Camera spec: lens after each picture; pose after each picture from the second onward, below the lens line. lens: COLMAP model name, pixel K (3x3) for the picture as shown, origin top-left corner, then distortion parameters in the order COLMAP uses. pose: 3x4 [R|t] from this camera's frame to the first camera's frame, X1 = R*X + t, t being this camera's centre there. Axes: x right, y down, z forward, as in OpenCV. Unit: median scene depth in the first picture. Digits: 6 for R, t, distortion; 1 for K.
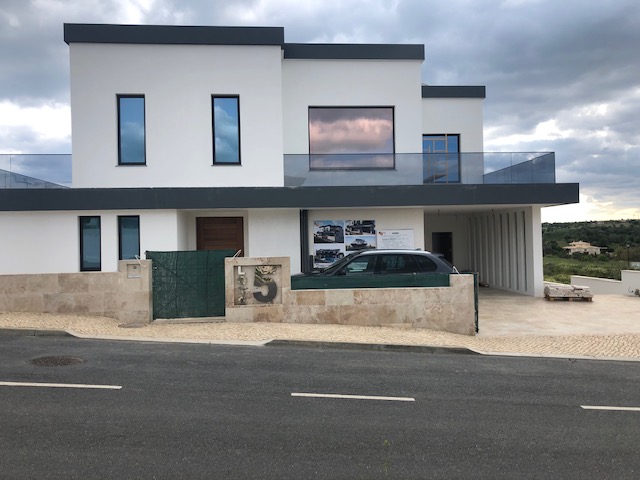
lens RADIAL K [[527.9, 0, 320.0], [0, 527.9, 240.0], [0, 0, 1]] dist [0.037735, -0.004964]
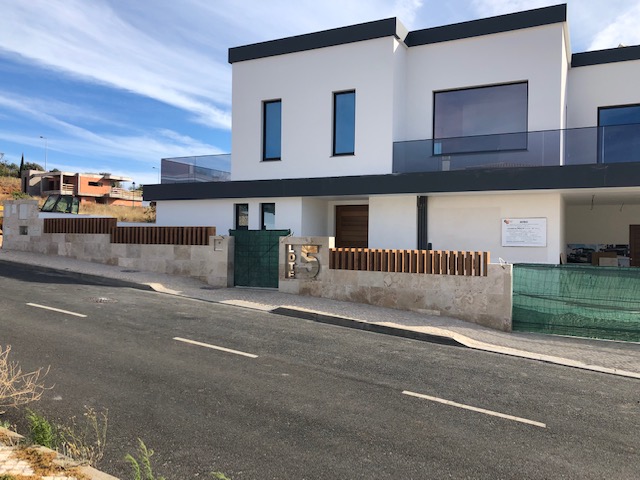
lens RADIAL K [[527.9, 0, 320.0], [0, 527.9, 240.0], [0, 0, 1]] dist [0.037735, -0.004964]
pose [[0.848241, 0.031203, -0.528690, 0.488201], [-0.026163, 0.999513, 0.017015, 0.018322], [0.528963, -0.000601, 0.848644, 0.074055]]
